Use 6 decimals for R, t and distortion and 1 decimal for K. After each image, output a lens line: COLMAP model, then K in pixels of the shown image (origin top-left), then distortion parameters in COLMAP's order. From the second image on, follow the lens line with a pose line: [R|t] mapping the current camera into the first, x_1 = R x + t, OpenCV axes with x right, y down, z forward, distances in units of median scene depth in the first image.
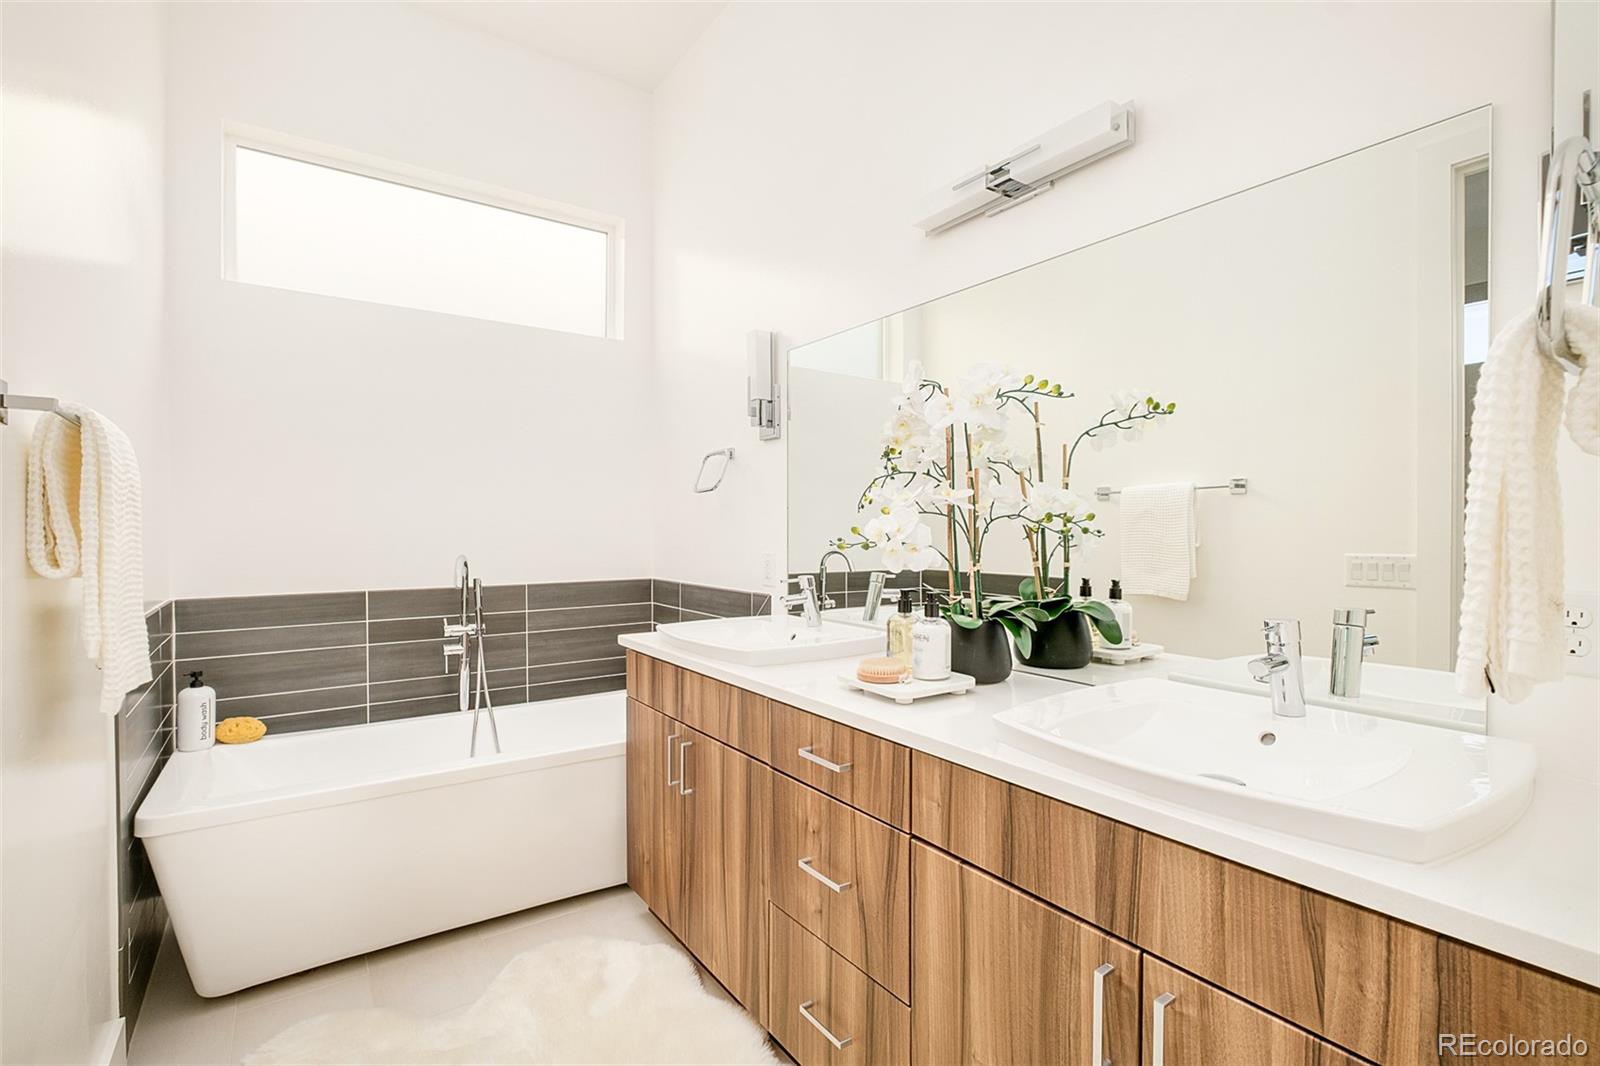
lens RADIAL K [[738.0, 0, 803.1], [0, 738.0, 533.4], [0, 0, 1]] dist [-0.002576, 0.000233]
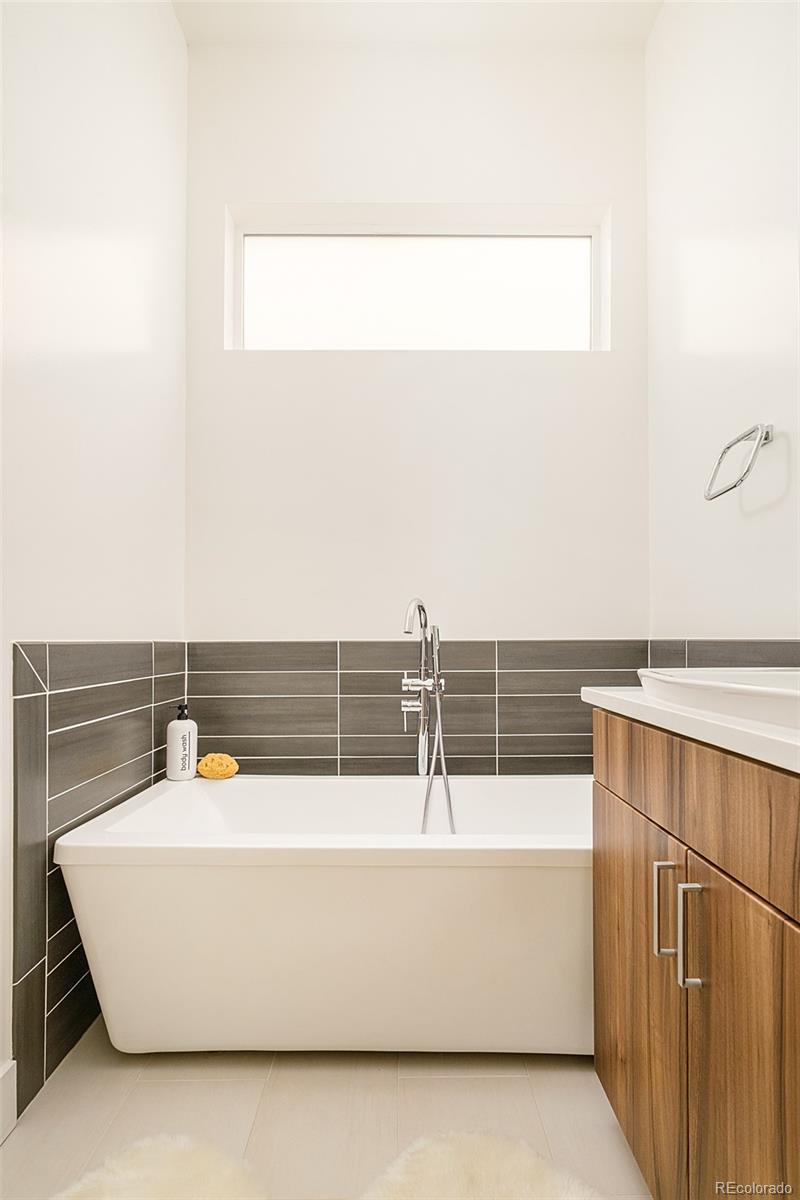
lens RADIAL K [[633.3, 0, 398.6], [0, 633.3, 634.1], [0, 0, 1]] dist [-0.003049, 0.003851]
pose [[0.827043, -0.003924, -0.562125, -0.054818], [-0.002062, 0.999948, -0.010014, 0.081227], [0.562135, 0.009441, 0.826992, 0.365787]]
